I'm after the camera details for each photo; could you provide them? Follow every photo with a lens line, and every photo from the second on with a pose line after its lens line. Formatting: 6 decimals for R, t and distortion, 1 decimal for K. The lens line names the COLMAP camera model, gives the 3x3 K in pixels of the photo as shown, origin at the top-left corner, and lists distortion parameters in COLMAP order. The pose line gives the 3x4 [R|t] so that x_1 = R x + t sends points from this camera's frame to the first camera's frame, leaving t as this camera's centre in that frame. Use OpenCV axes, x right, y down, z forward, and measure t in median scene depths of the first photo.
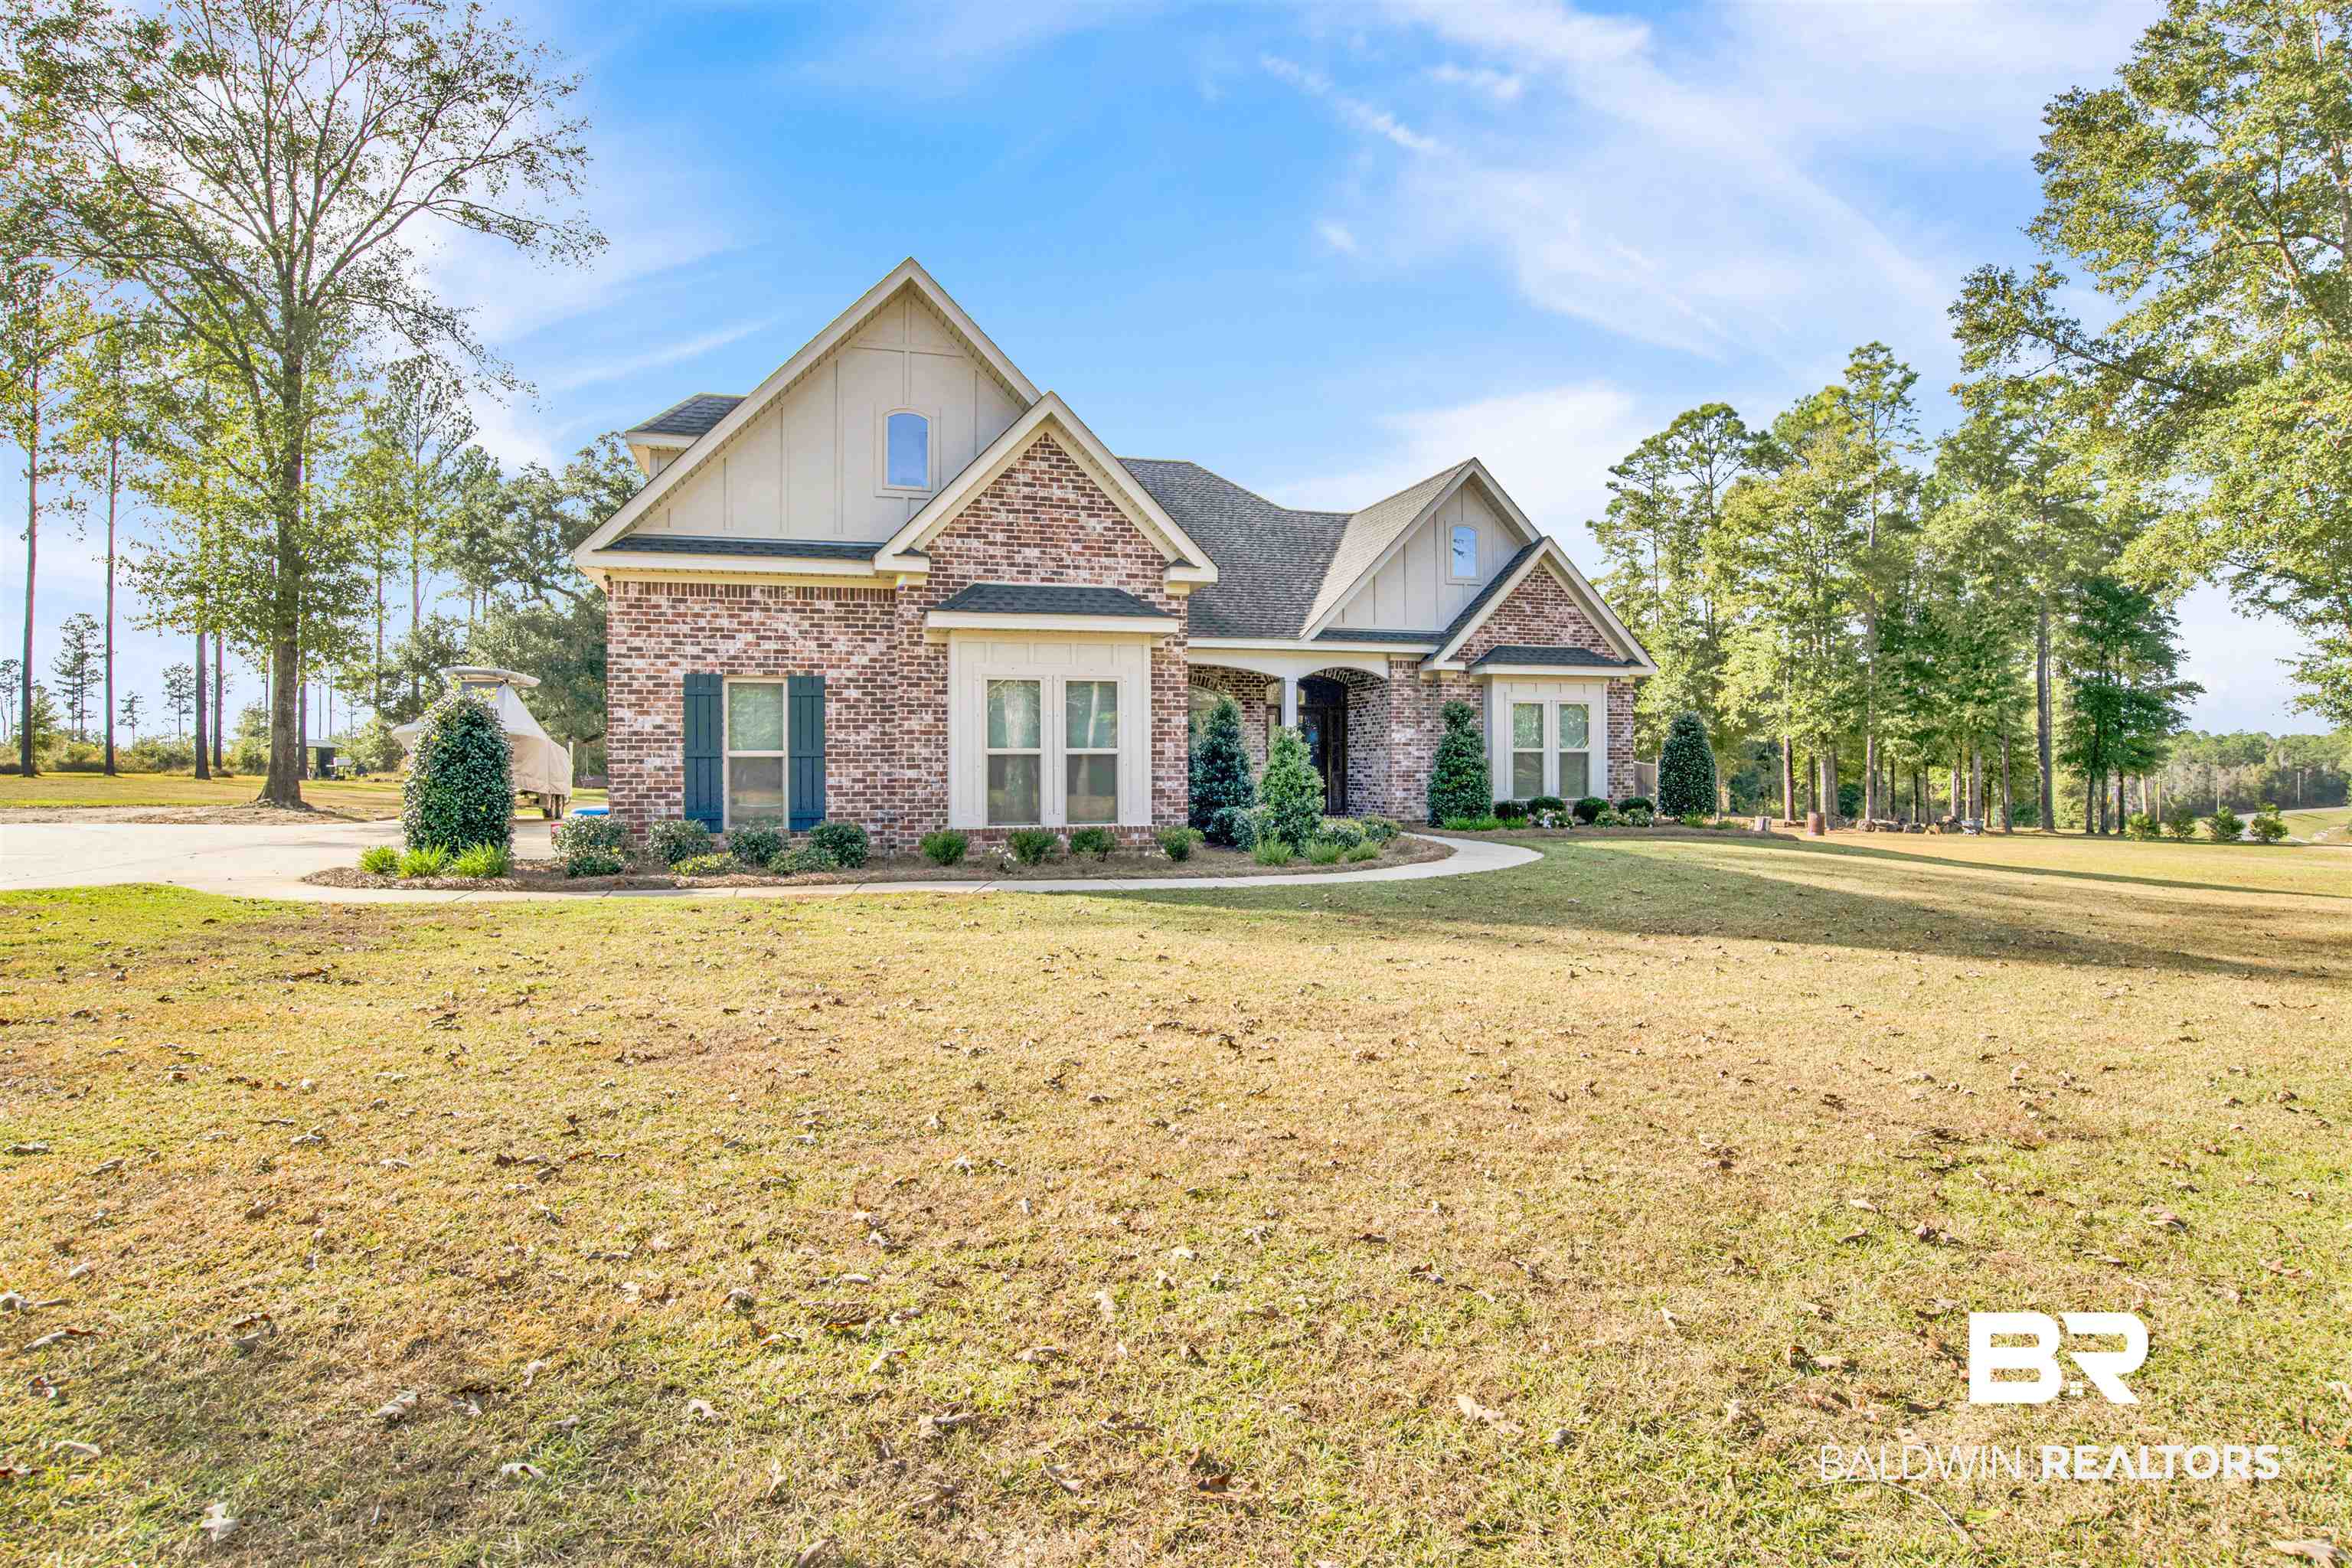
lens RADIAL K [[1235.3, 0, 1169.2], [0, 1235.3, 764.9], [0, 0, 1]] dist [-0.062948, 0.021525]
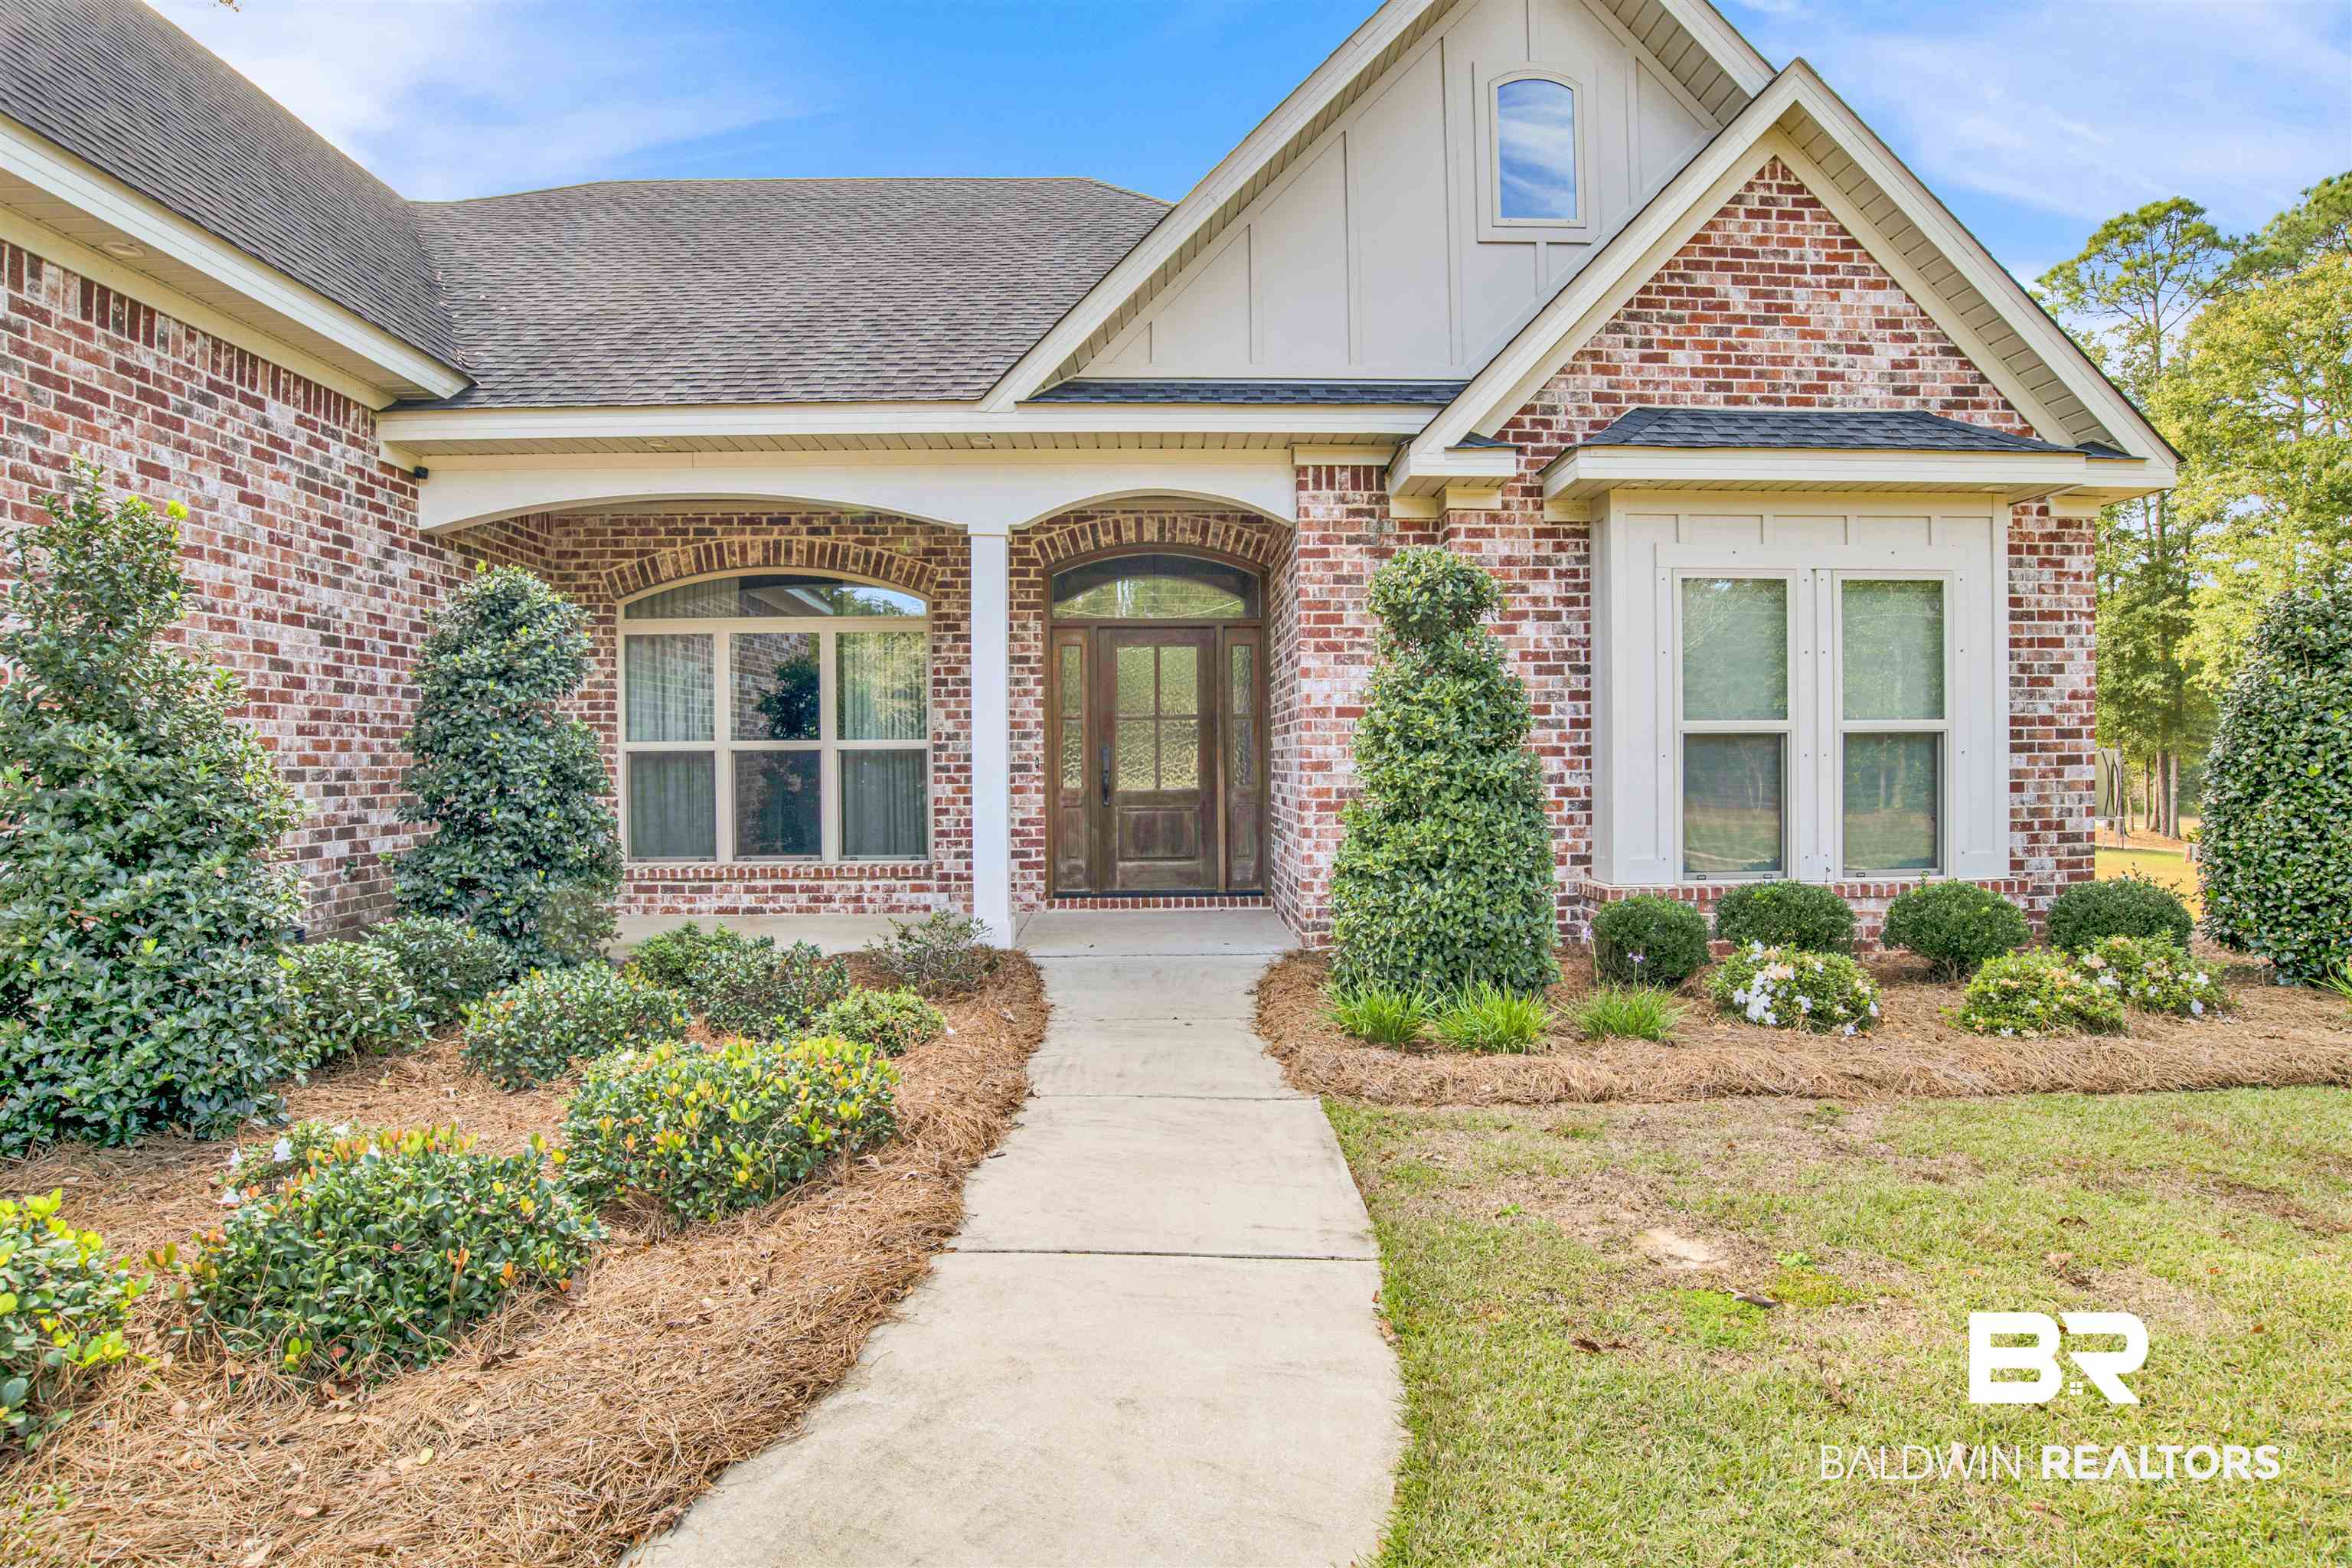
lens RADIAL K [[1216.6, 0, 1172.3], [0, 1216.6, 767.7], [0, 0, 1]] dist [-0.064356, 0.019944]
pose [[0.967853, -0.002252, -0.251505, 0.335589], [0.006175, 0.999871, 0.014807, -0.009980], [0.251440, -0.015884, 0.967743, 0.969421]]
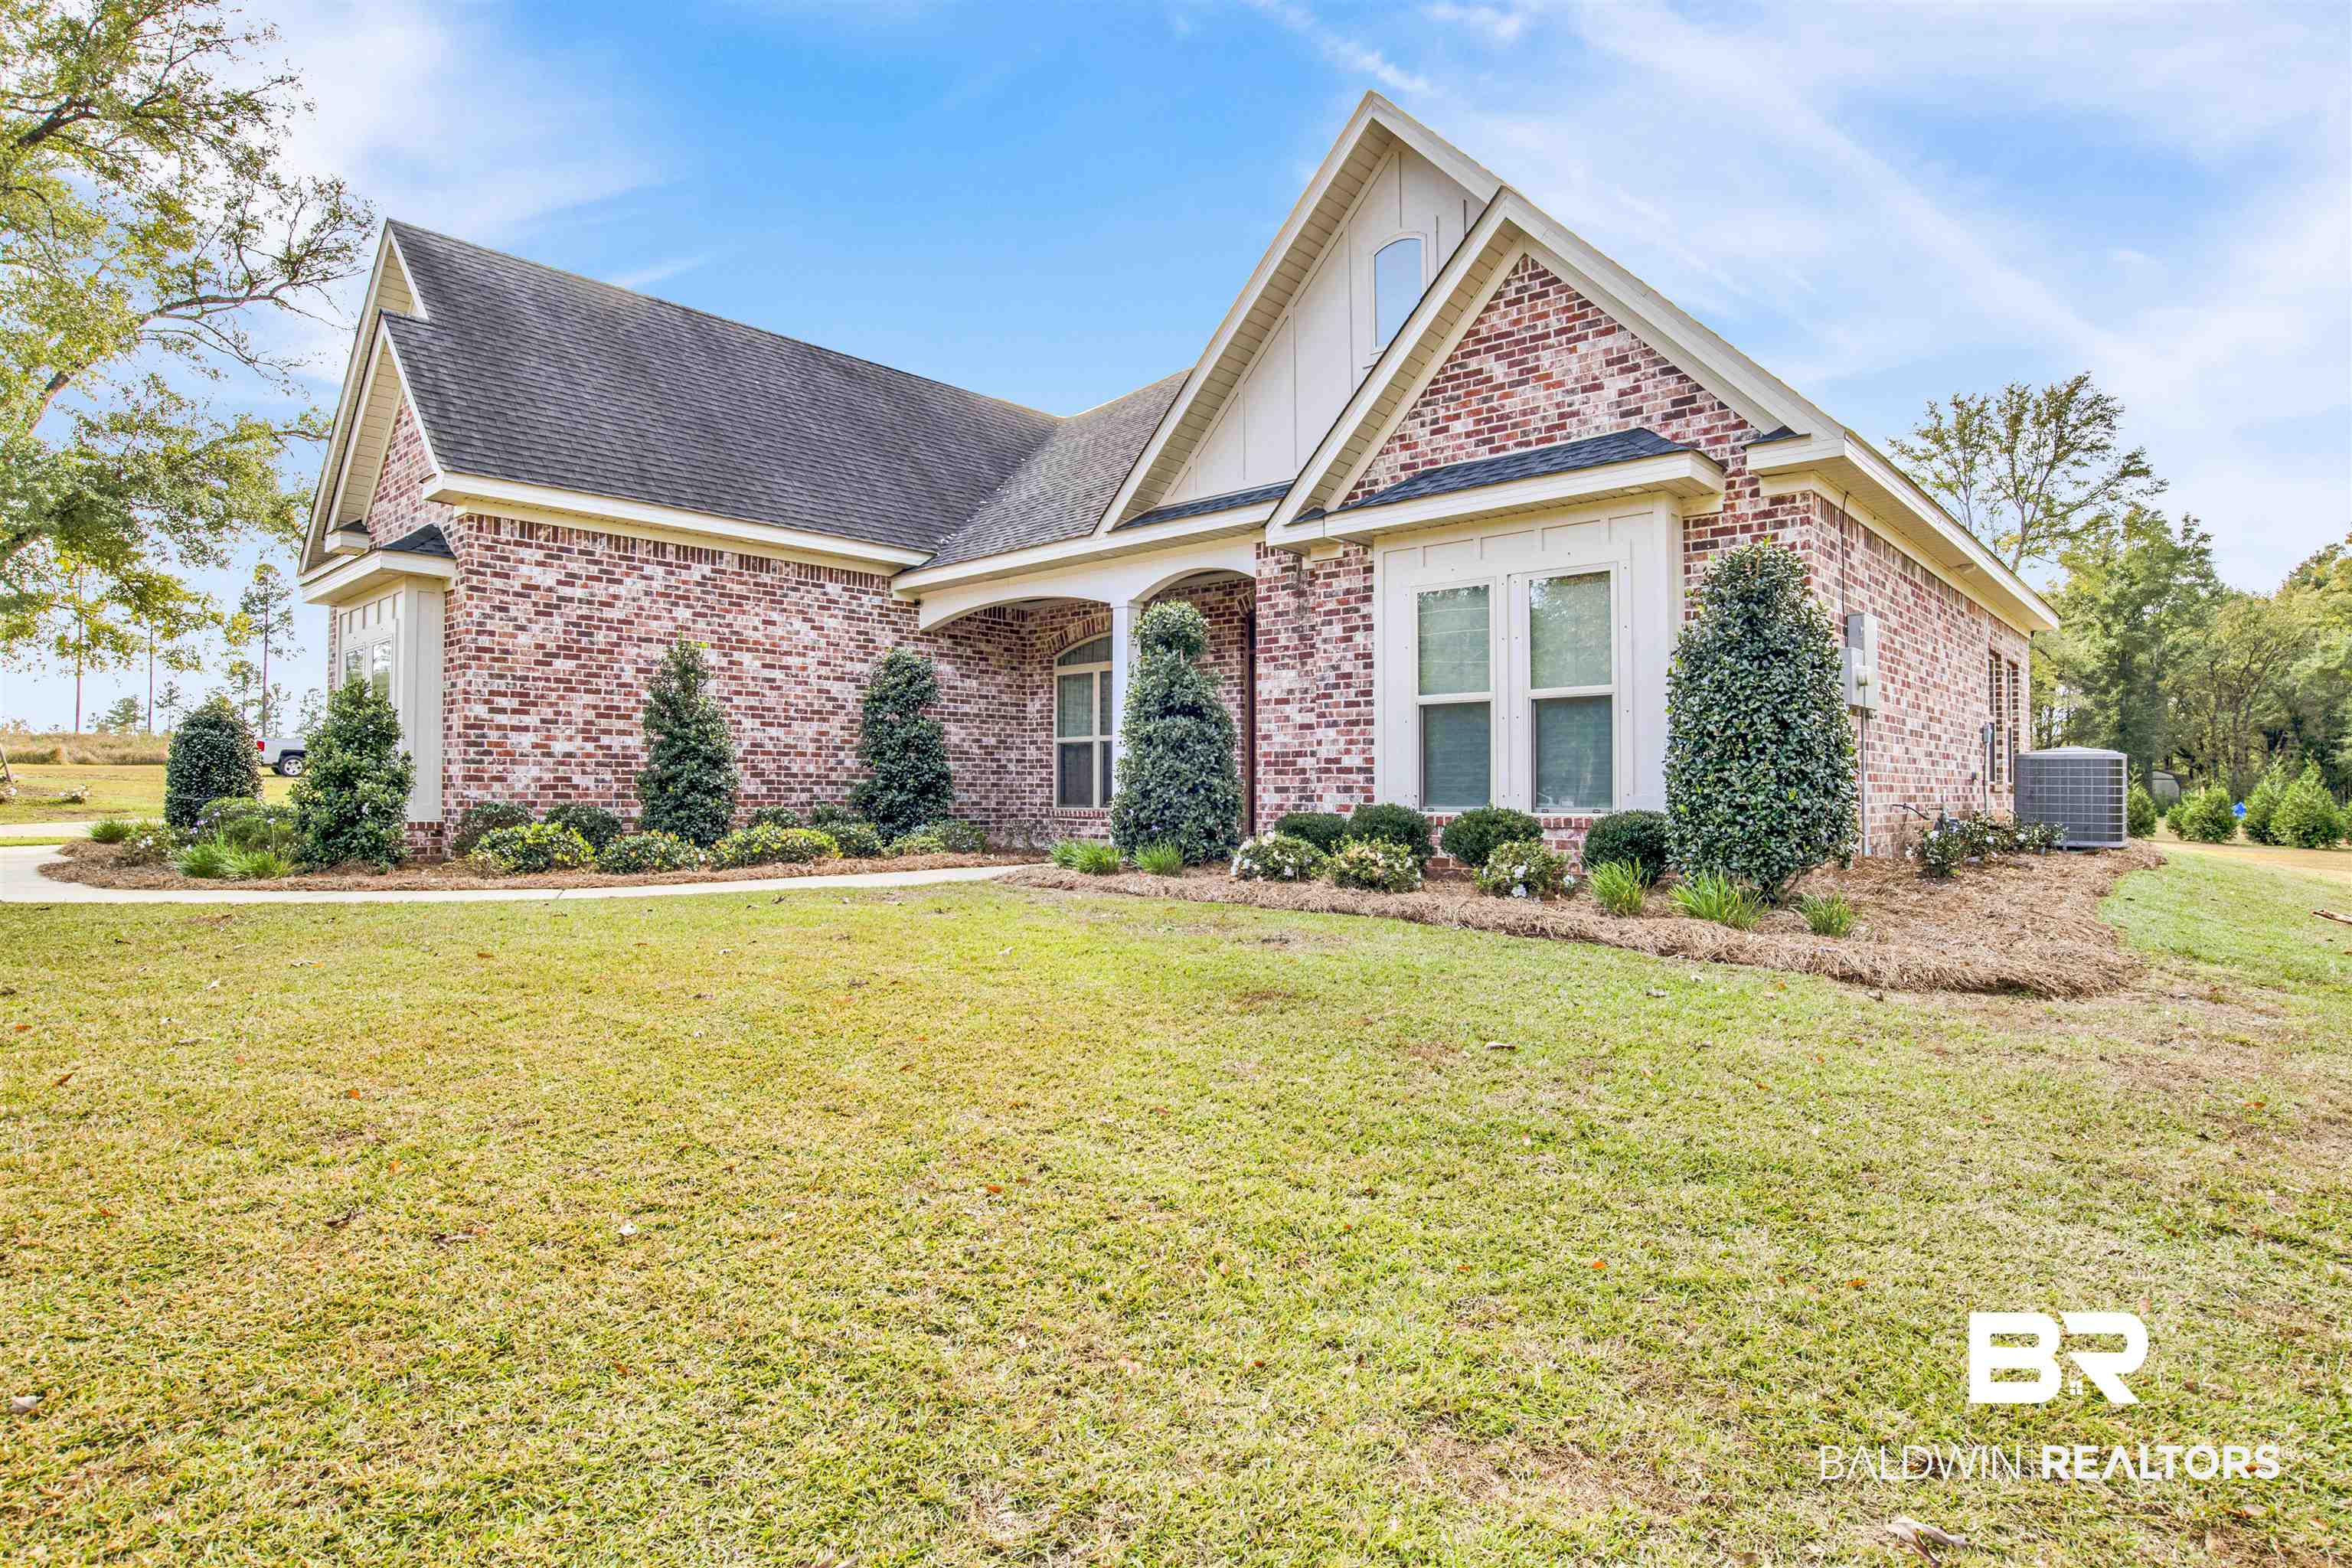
lens RADIAL K [[1235.3, 0, 1169.2], [0, 1235.3, 764.9], [0, 0, 1]] dist [-0.062948, 0.021525]
pose [[0.519079, -0.015695, -0.854582, 0.886791], [0.001689, 0.999848, -0.017337, 0.026934], [0.854725, 0.007556, 0.519026, 1.013309]]
